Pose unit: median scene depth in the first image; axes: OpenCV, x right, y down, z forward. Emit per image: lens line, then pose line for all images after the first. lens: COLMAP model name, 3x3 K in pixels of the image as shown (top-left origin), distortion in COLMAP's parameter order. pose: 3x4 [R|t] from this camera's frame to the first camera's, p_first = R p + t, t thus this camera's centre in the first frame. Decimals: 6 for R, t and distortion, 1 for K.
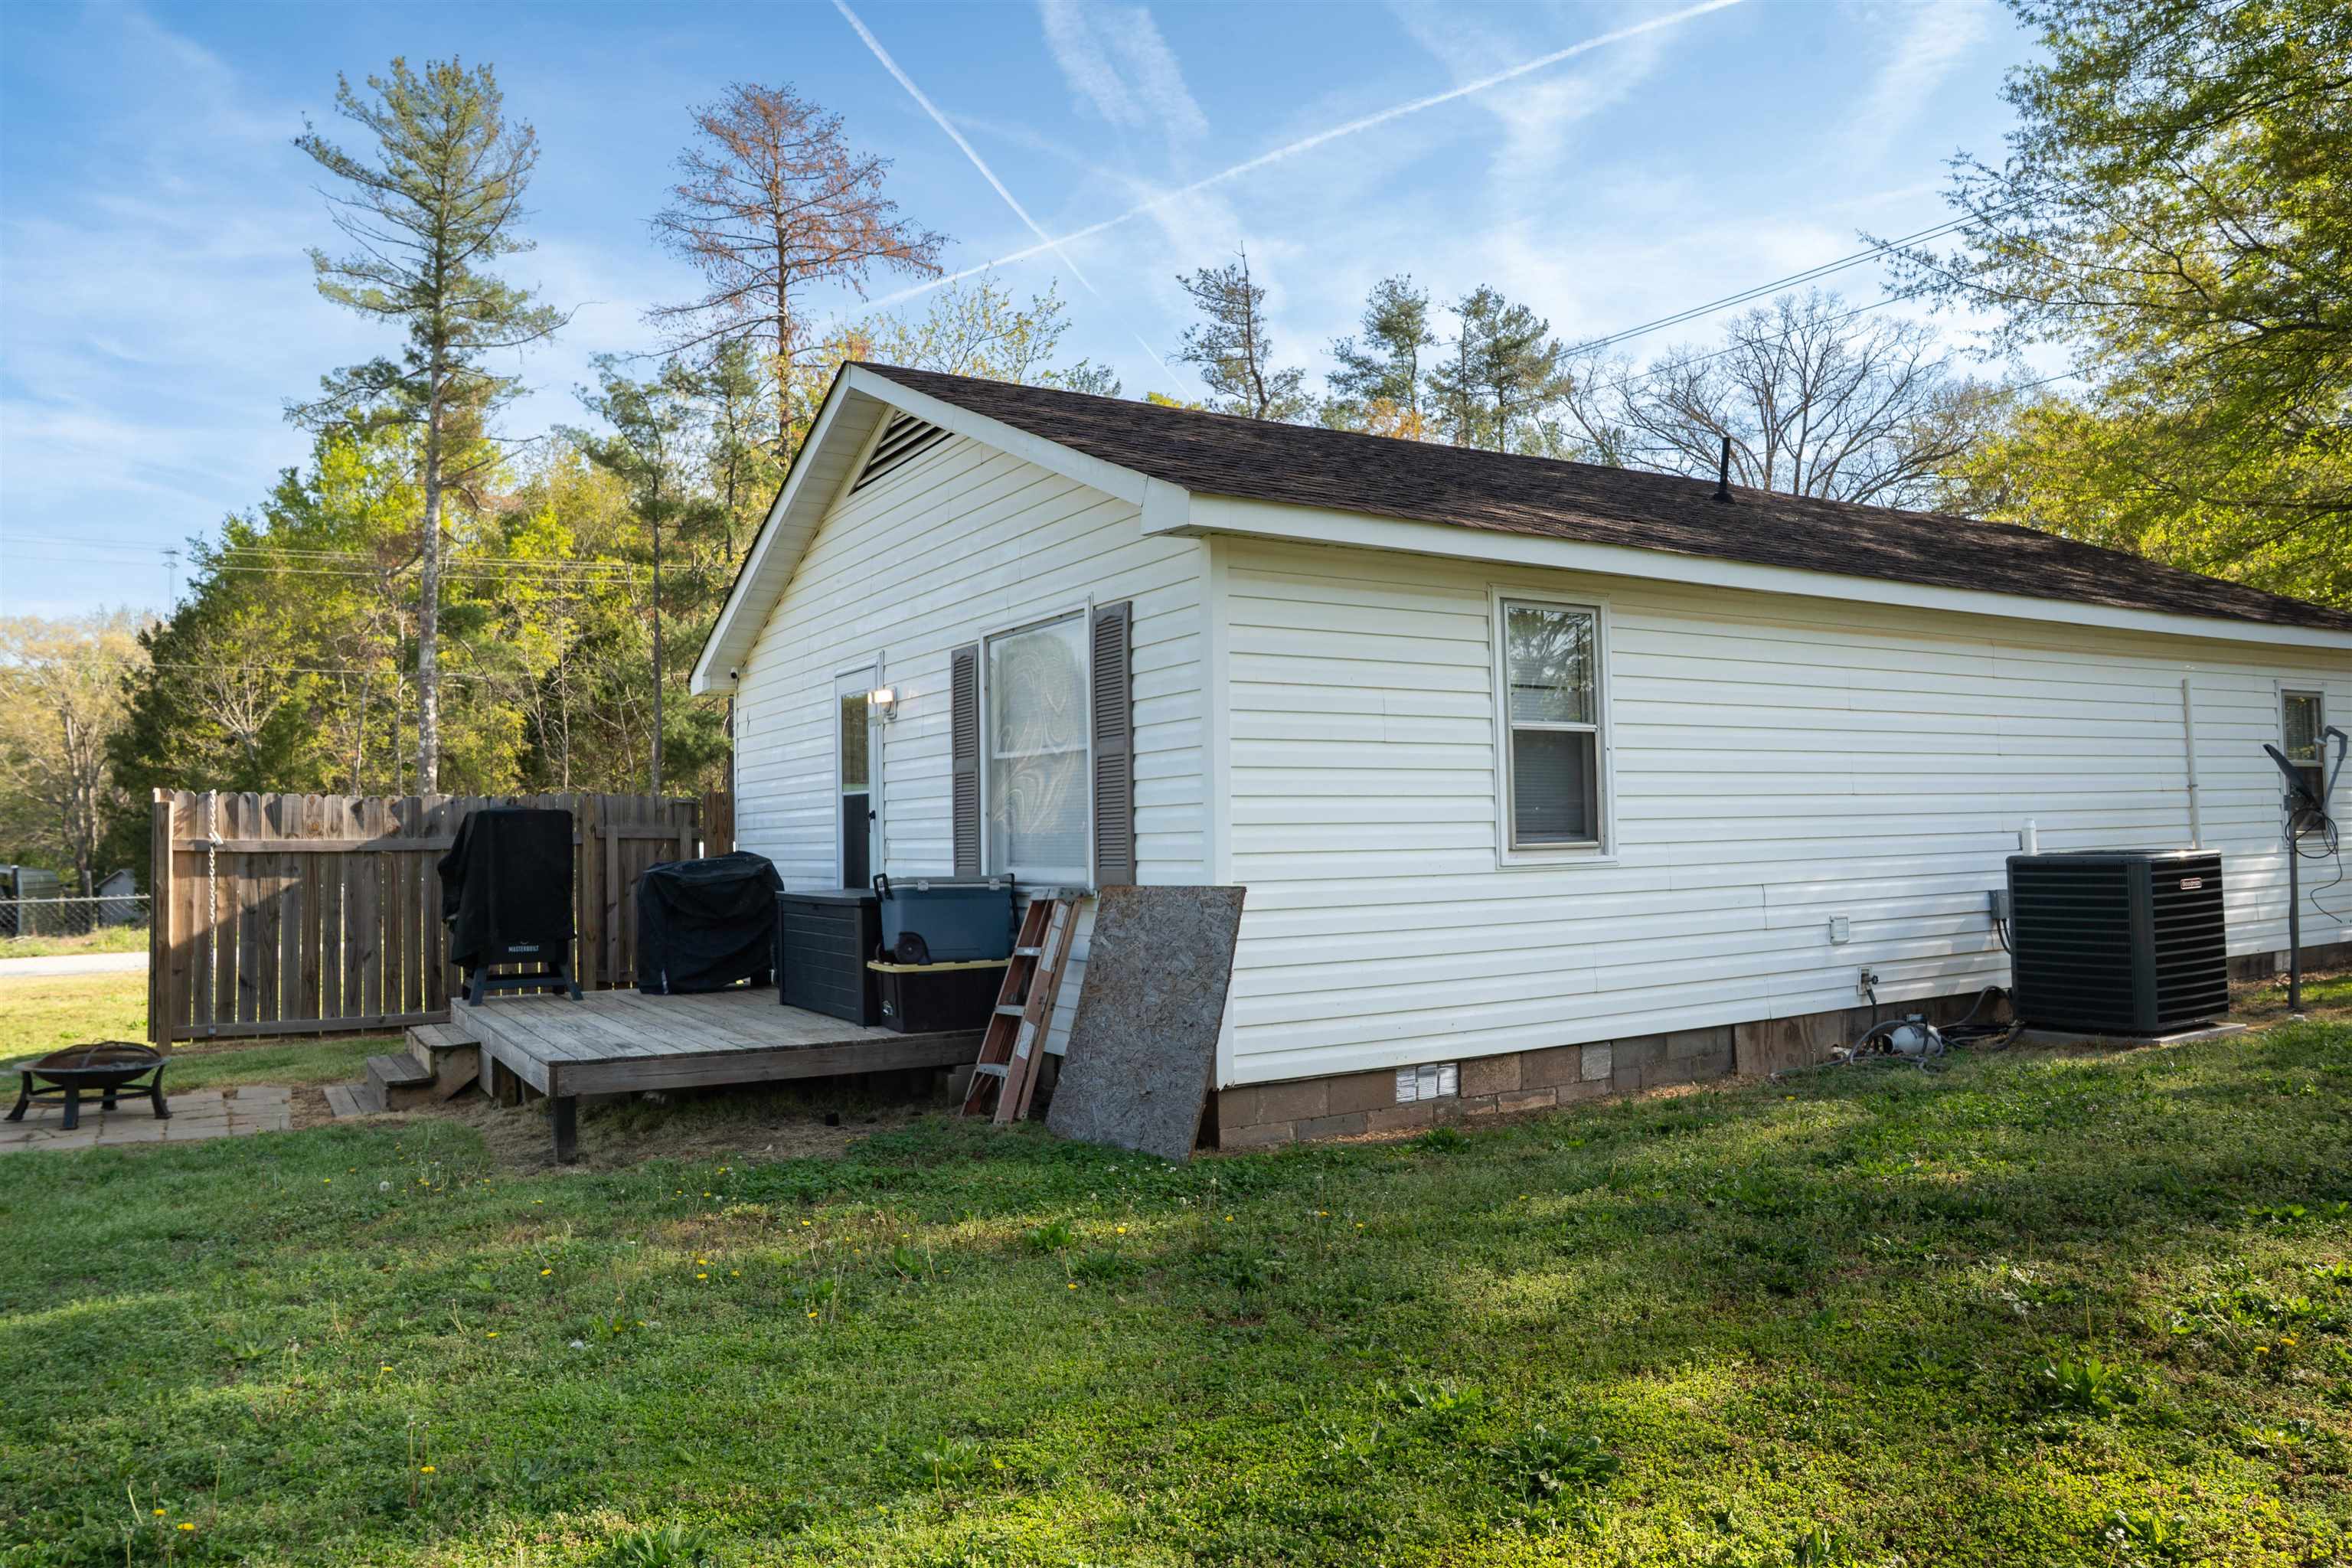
lens RADIAL K [[1610.6, 0, 1164.9], [0, 1610.6, 781.1], [0, 0, 1]] dist [-0.126838, 0.097527]
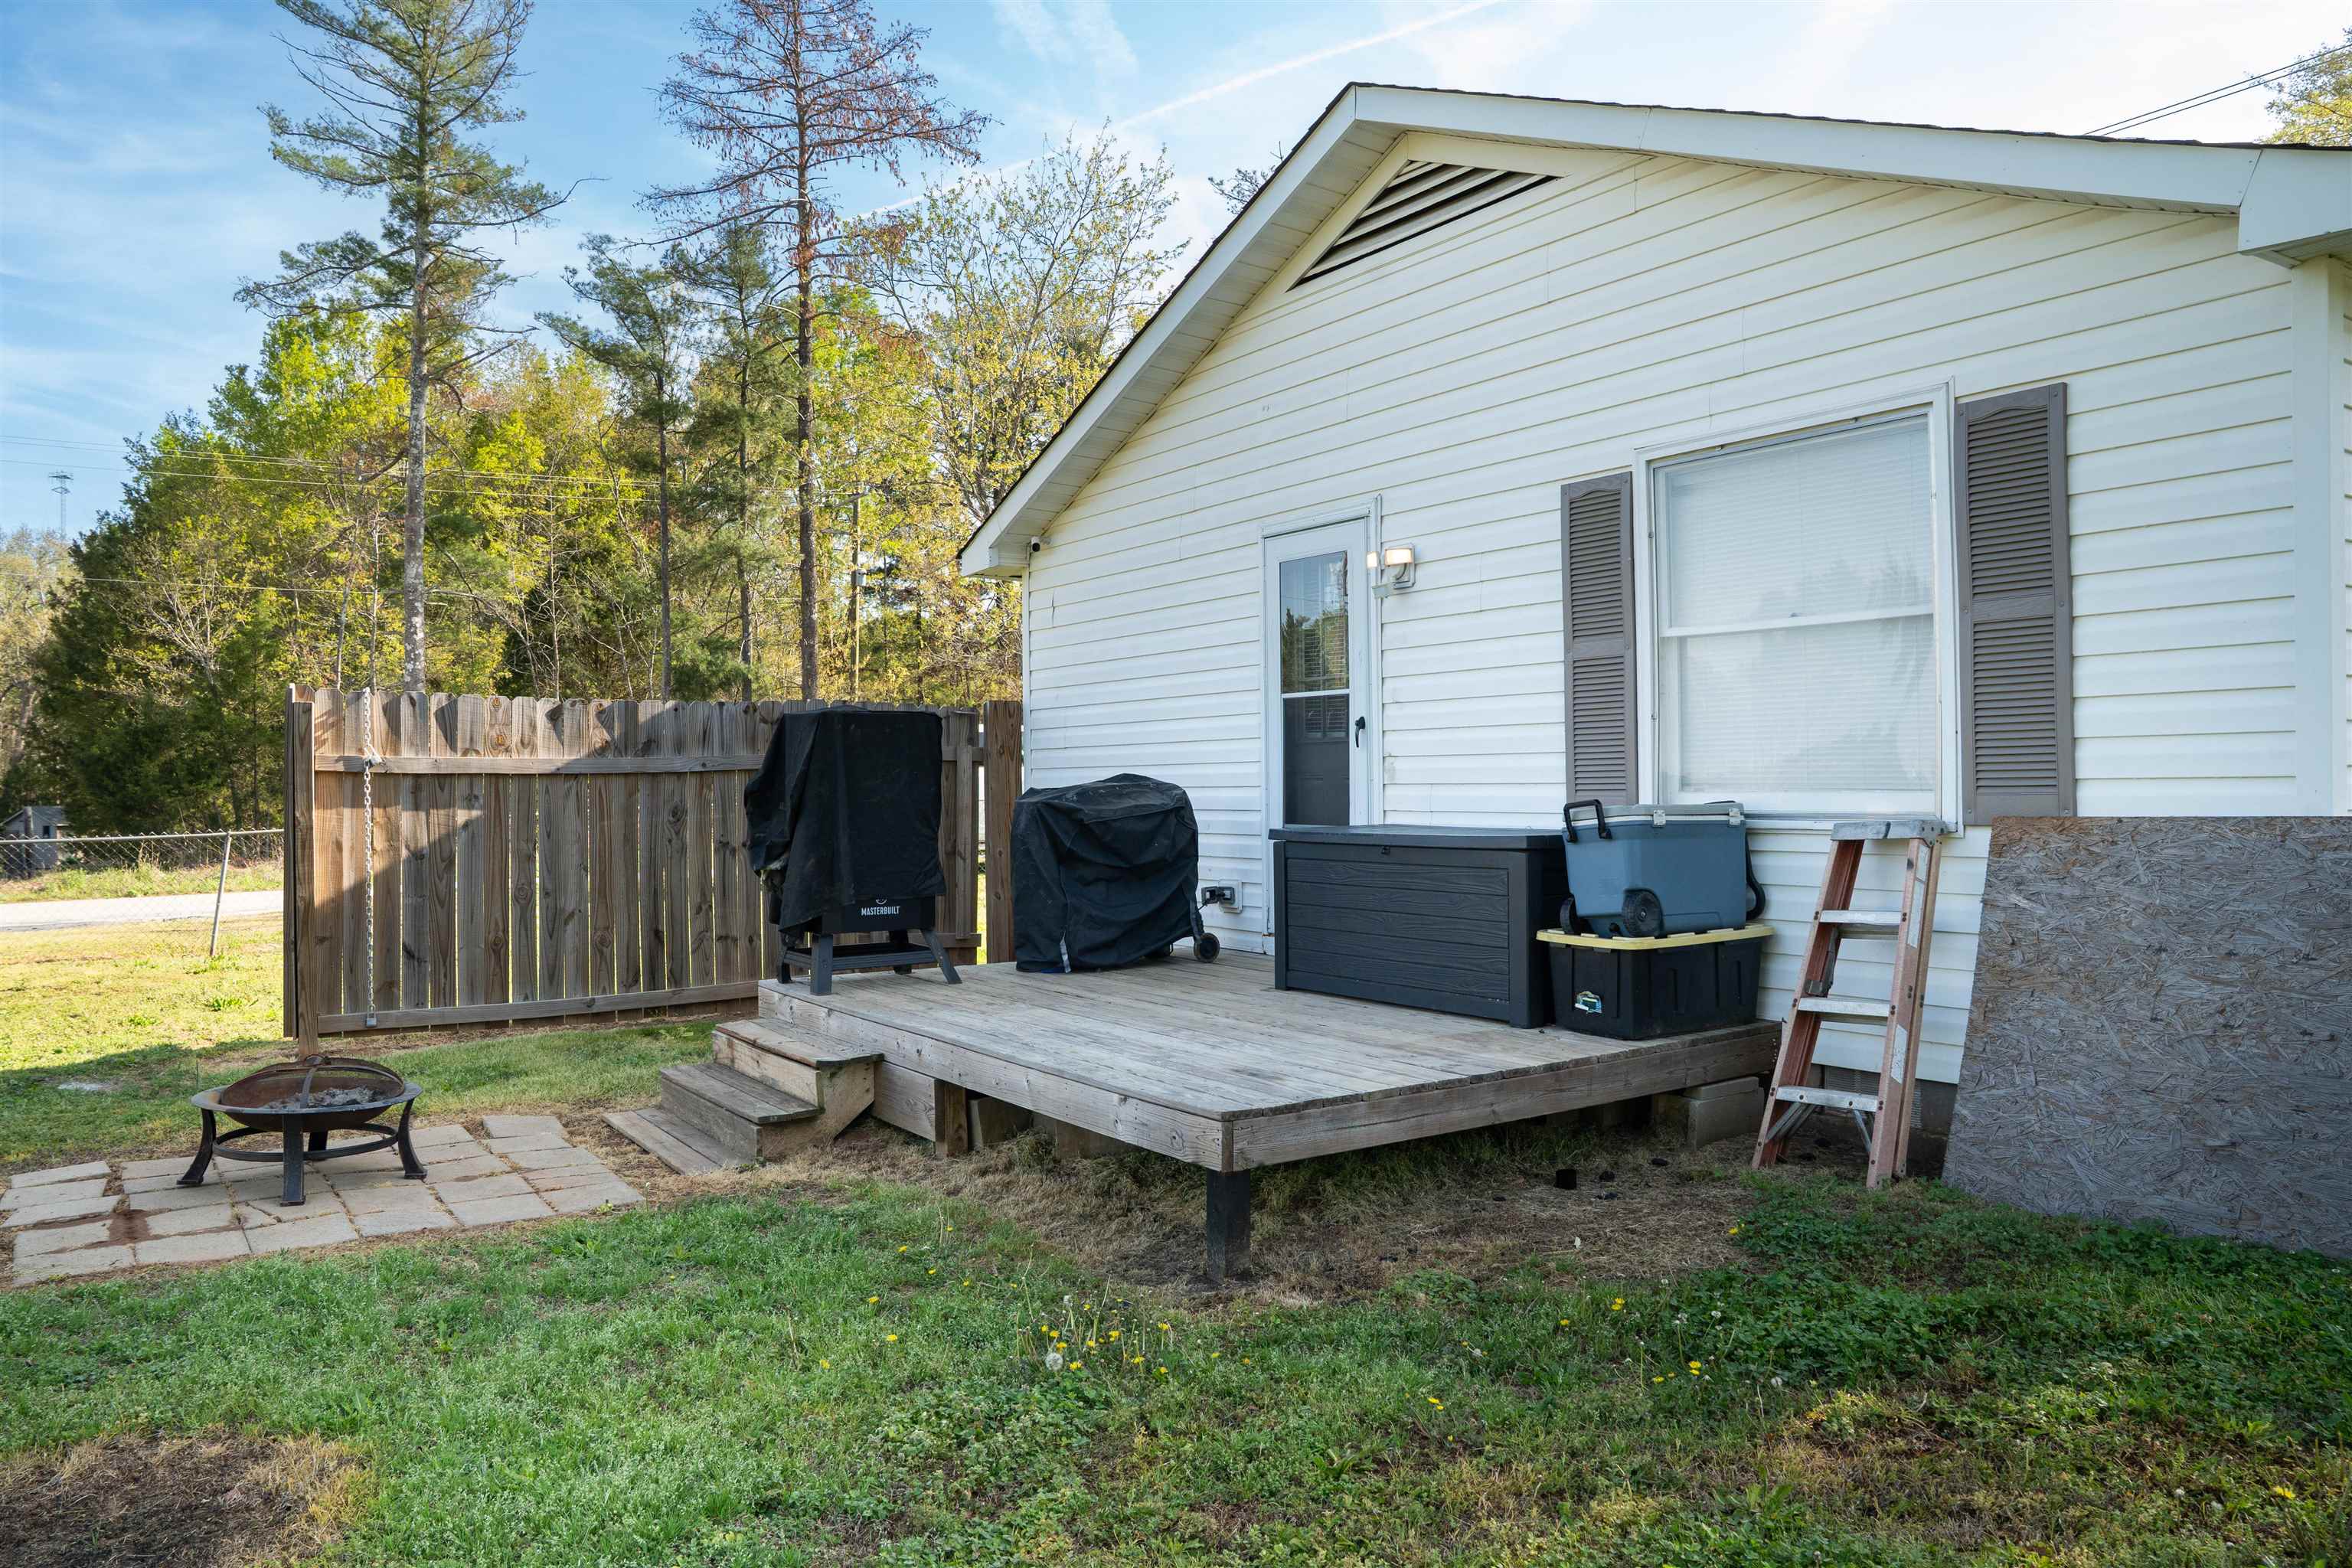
lens RADIAL K [[1610.6, 0, 1164.9], [0, 1610.6, 781.1], [0, 0, 1]] dist [-0.126838, 0.097527]
pose [[0.998537, 0.006533, 0.053672, -0.086411], [-0.008399, 0.999366, 0.034612, 0.006402], [-0.053412, -0.035012, 0.997959, 0.078904]]
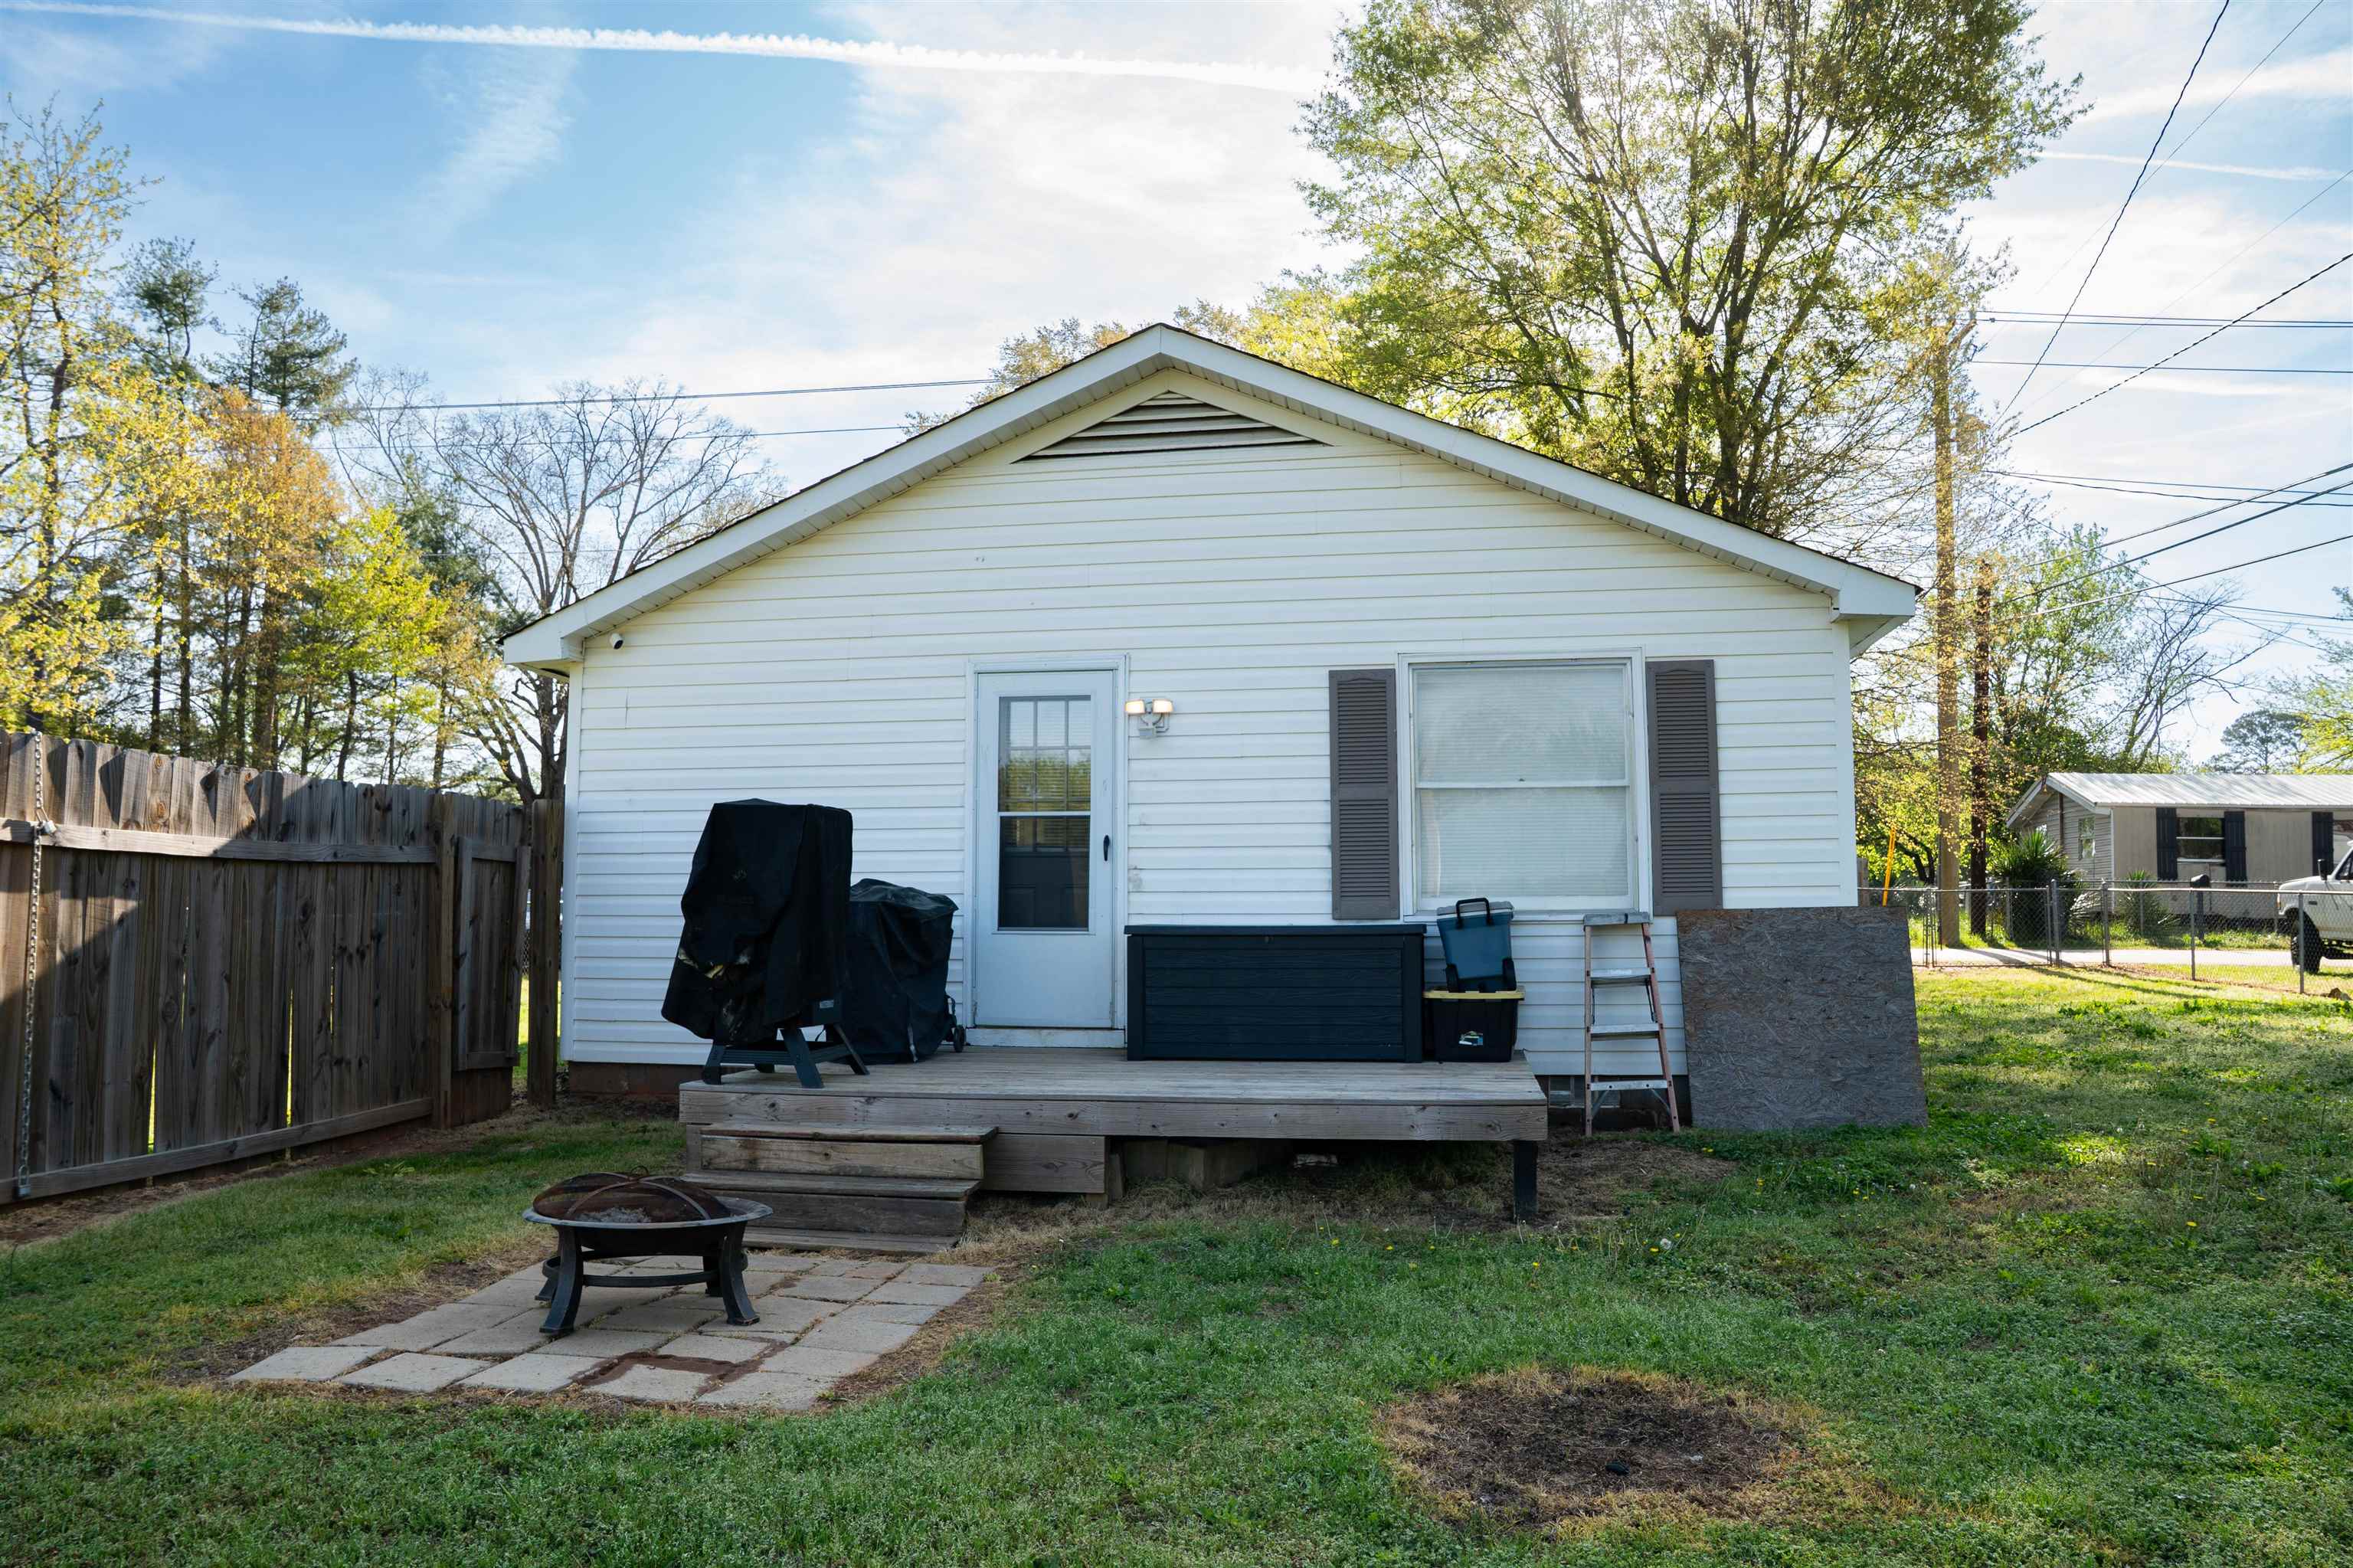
lens RADIAL K [[1667.1, 0, 1176.5], [0, 1667.1, 784.0], [0, 0, 1]] dist [-0.112350, 0.068065]
pose [[0.653313, 0.077522, 0.753109, -0.233533], [-0.036918, 0.996822, -0.070584, 0.014787], [-0.756187, 0.018310, 0.654099, 0.107848]]
